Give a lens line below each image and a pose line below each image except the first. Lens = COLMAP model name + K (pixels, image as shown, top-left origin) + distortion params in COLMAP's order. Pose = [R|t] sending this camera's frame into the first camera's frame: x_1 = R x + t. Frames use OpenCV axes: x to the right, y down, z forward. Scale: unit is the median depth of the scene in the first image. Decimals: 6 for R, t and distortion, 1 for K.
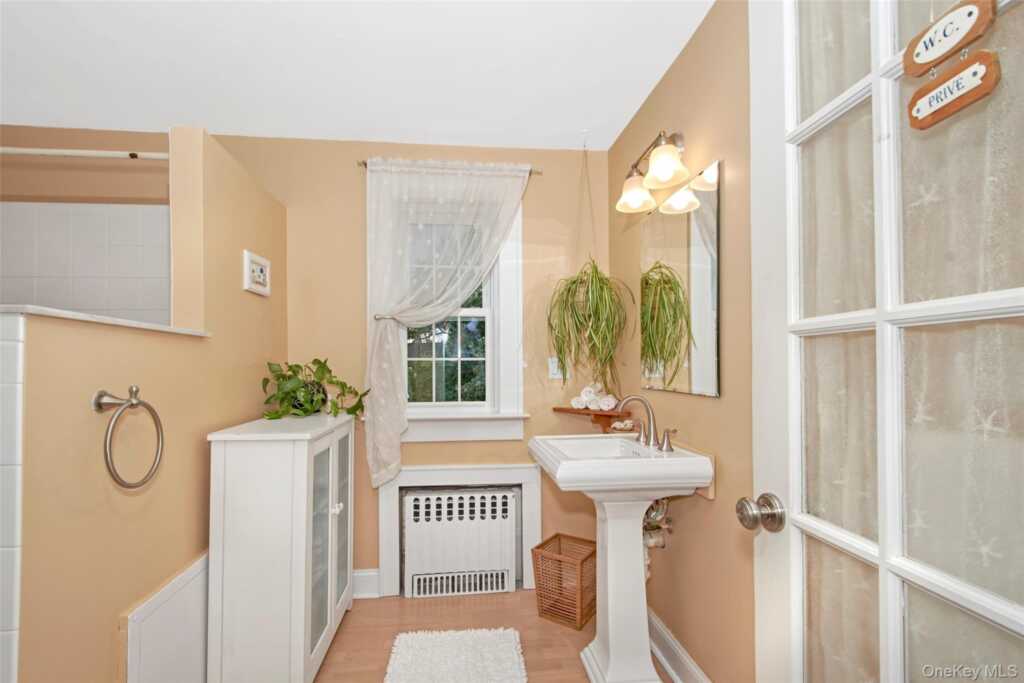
lens RADIAL K [[449.5, 0, 507.1], [0, 449.5, 359.4], [0, 0, 1]] dist [-0.000387, -0.000368]
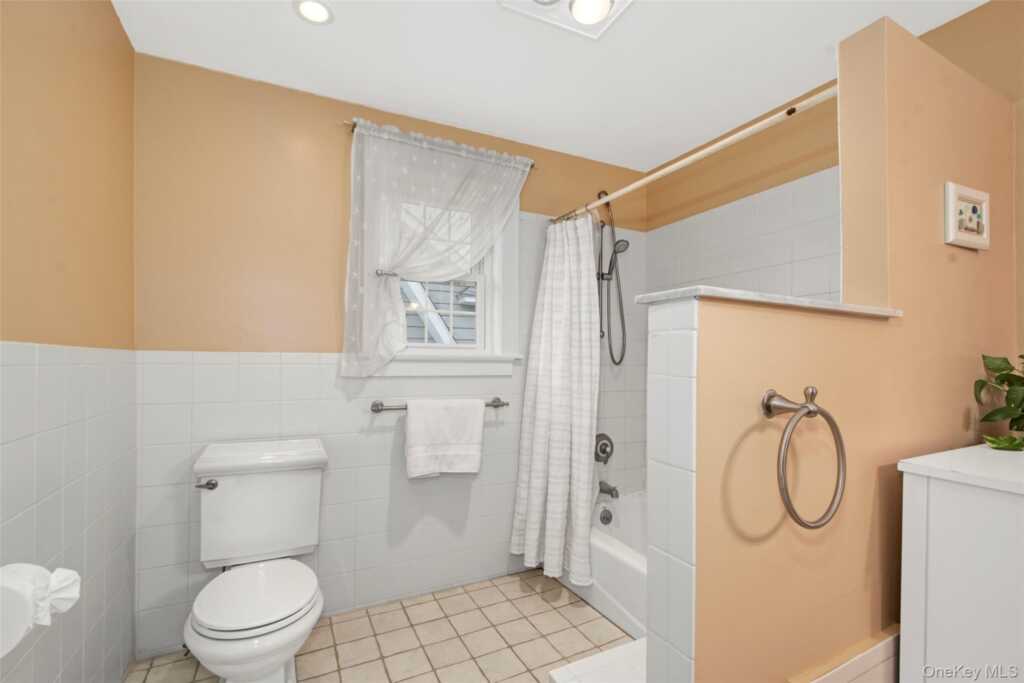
lens RADIAL K [[449.5, 0, 507.1], [0, 449.5, 359.4], [0, 0, 1]] dist [-0.000387, -0.000368]
pose [[0.346433, 0.005306, -0.938060, -0.176449], [0.005596, 0.999955, 0.007723, 0.004204], [0.938058, -0.007925, 0.346388, 0.160453]]
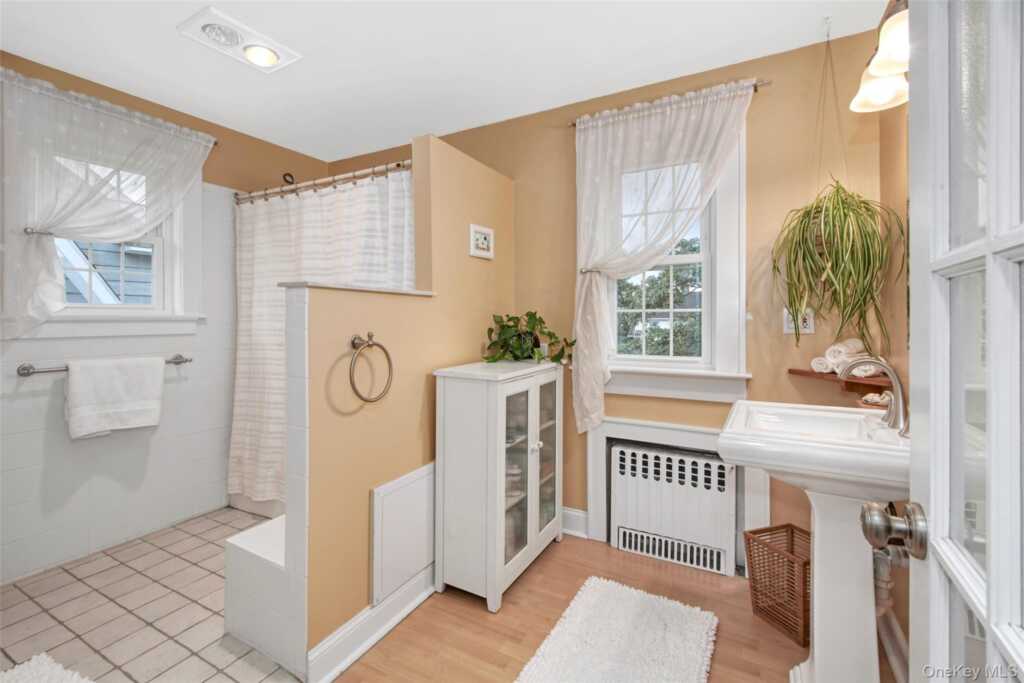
lens RADIAL K [[467.3, 0, 505.7], [0, 467.3, 318.0], [0, 0, 1]] dist [-0.000577, -0.000126]
pose [[0.810605, 0.002387, -0.585588, 0.221699], [0.007576, 0.999865, 0.014563, -0.002310], [0.585544, -0.016242, 0.810478, 0.018850]]
